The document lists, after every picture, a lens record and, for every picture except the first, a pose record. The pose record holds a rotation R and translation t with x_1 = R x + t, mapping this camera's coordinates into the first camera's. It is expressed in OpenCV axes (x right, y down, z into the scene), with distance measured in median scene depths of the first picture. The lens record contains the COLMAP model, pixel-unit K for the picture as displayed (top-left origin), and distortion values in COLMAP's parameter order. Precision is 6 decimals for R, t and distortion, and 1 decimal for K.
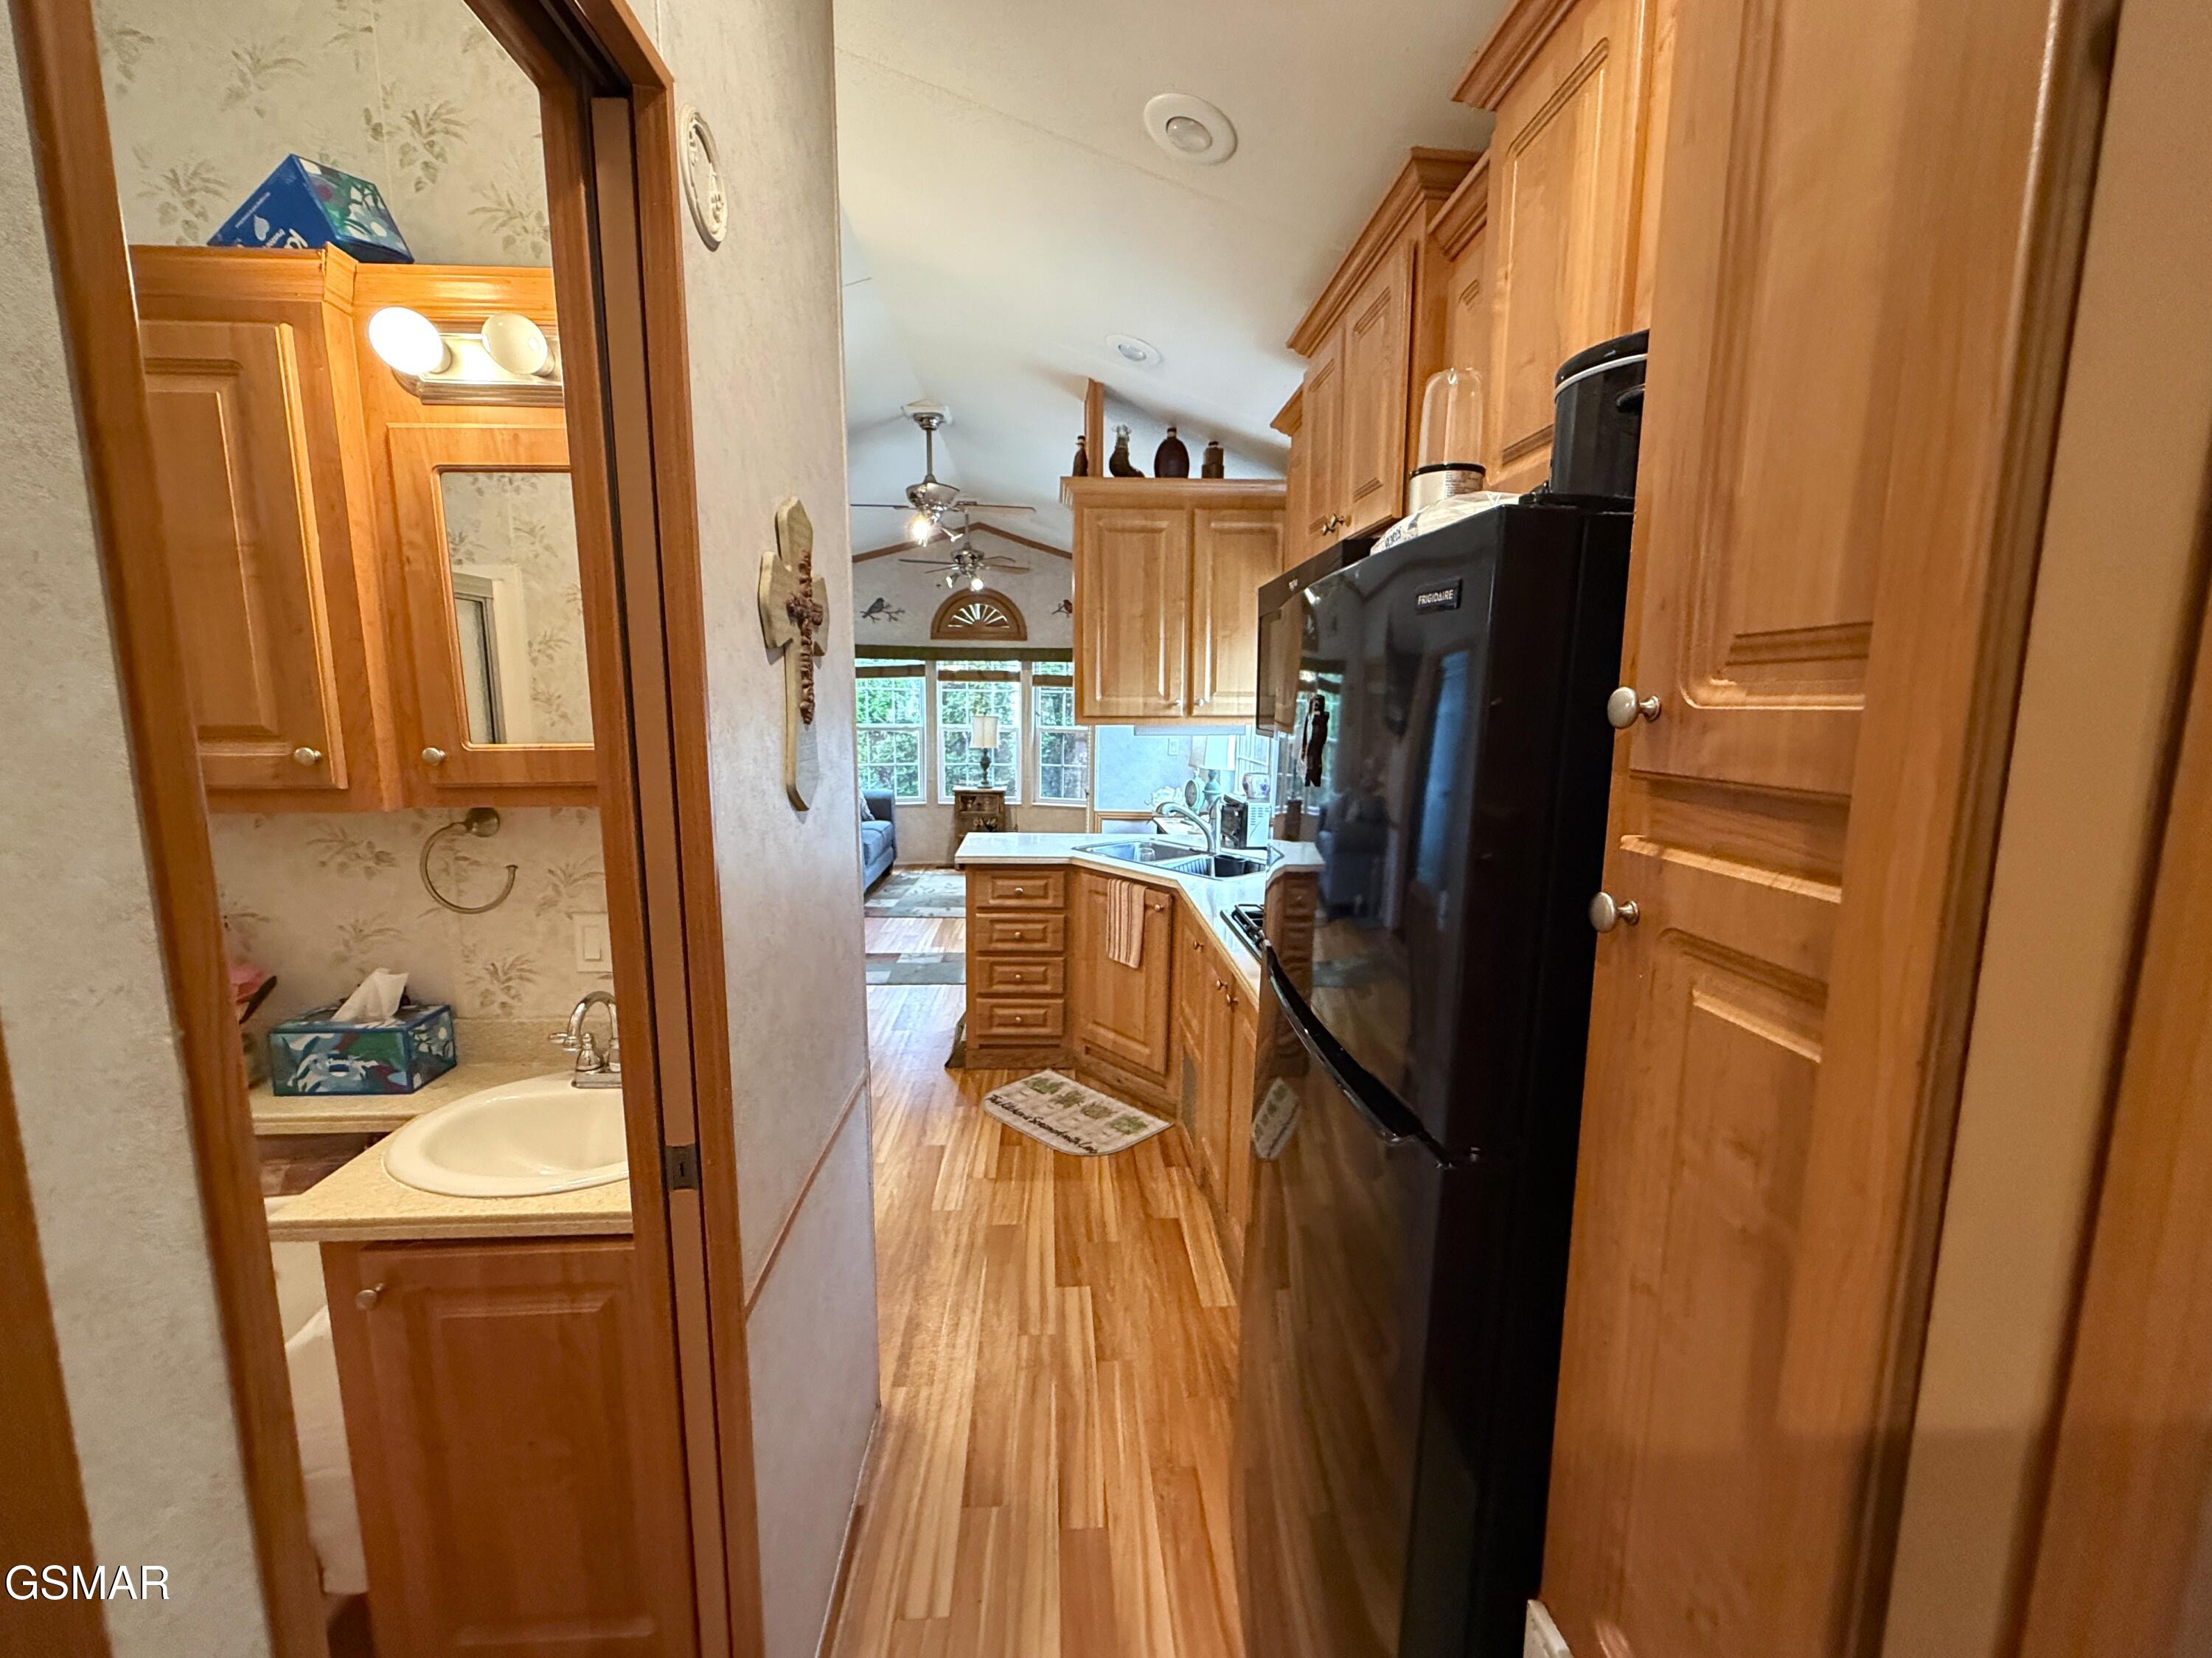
lens RADIAL K [[903.0, 0, 1110.3], [0, 903.0, 826.2], [0, 0, 1]] dist [-0.000539, -0.000985]
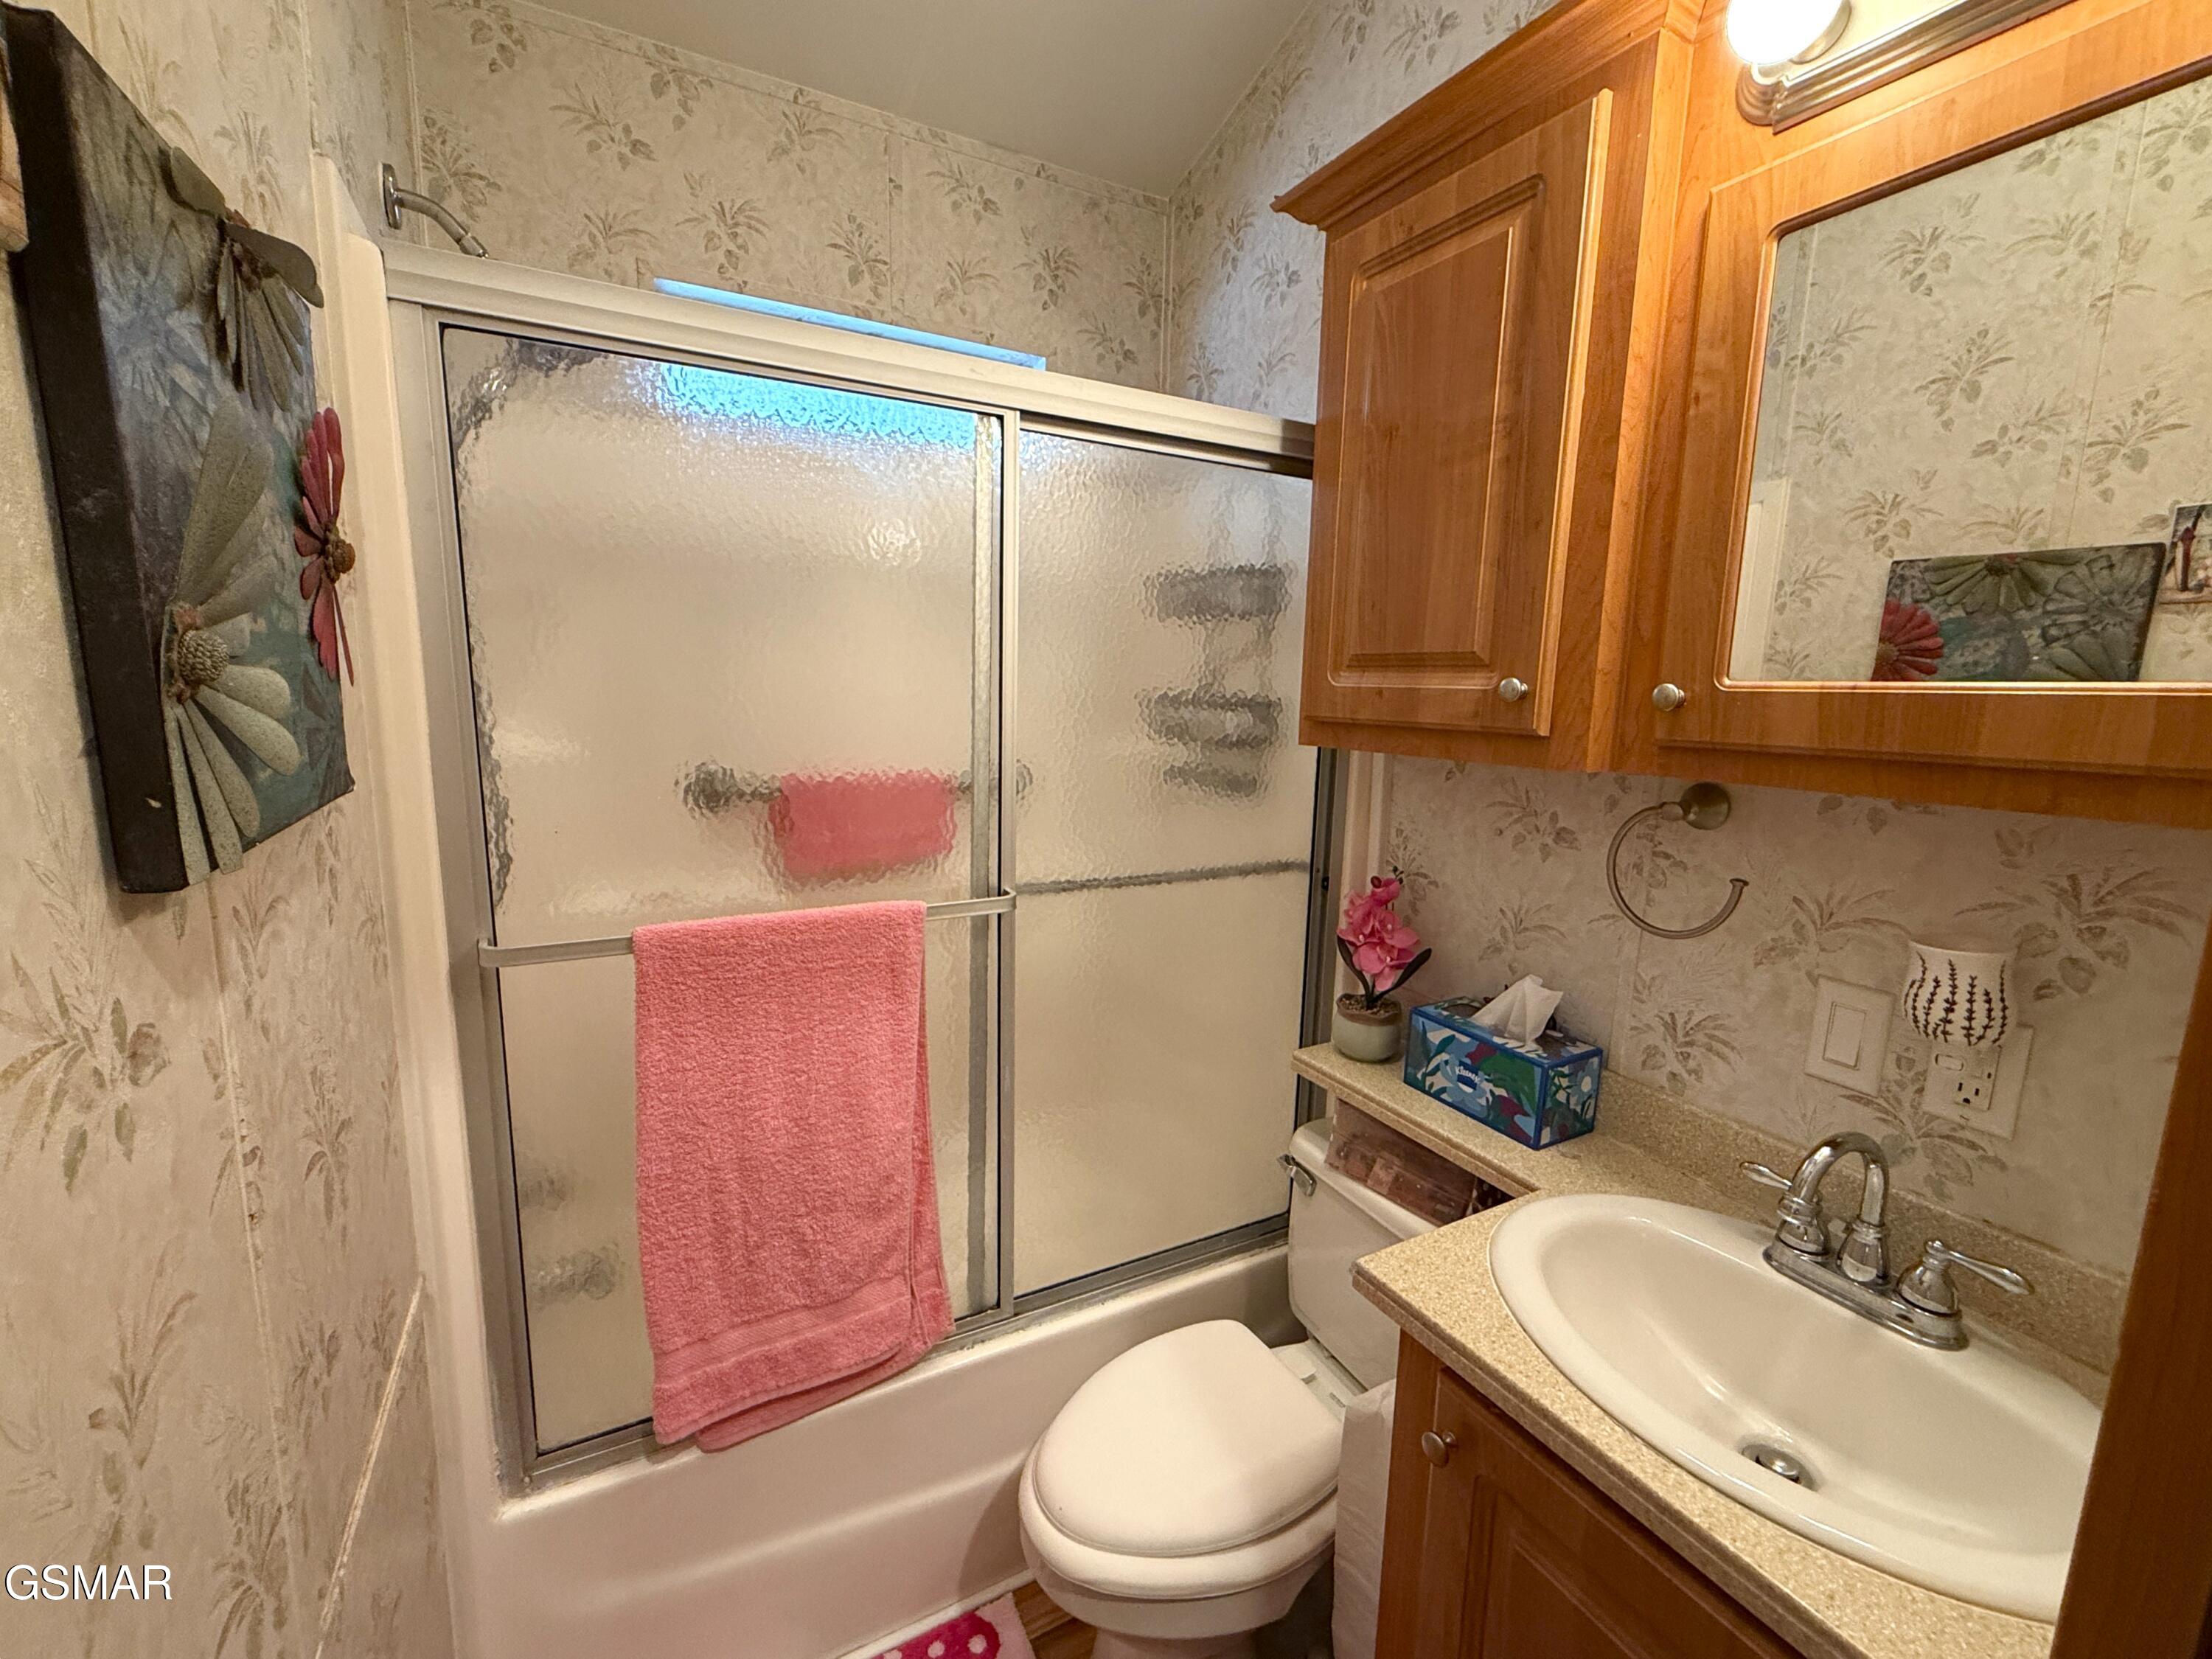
lens RADIAL K [[903.0, 0, 1106.9], [0, 903.0, 827.8], [0, 0, 1]] dist [-0.000539, -0.000985]
pose [[0.421412, 0.148581, -0.894615, -0.292242], [-0.157204, 0.983521, 0.089295, 0.021616], [0.893140, 0.103007, 0.437825, 0.324041]]
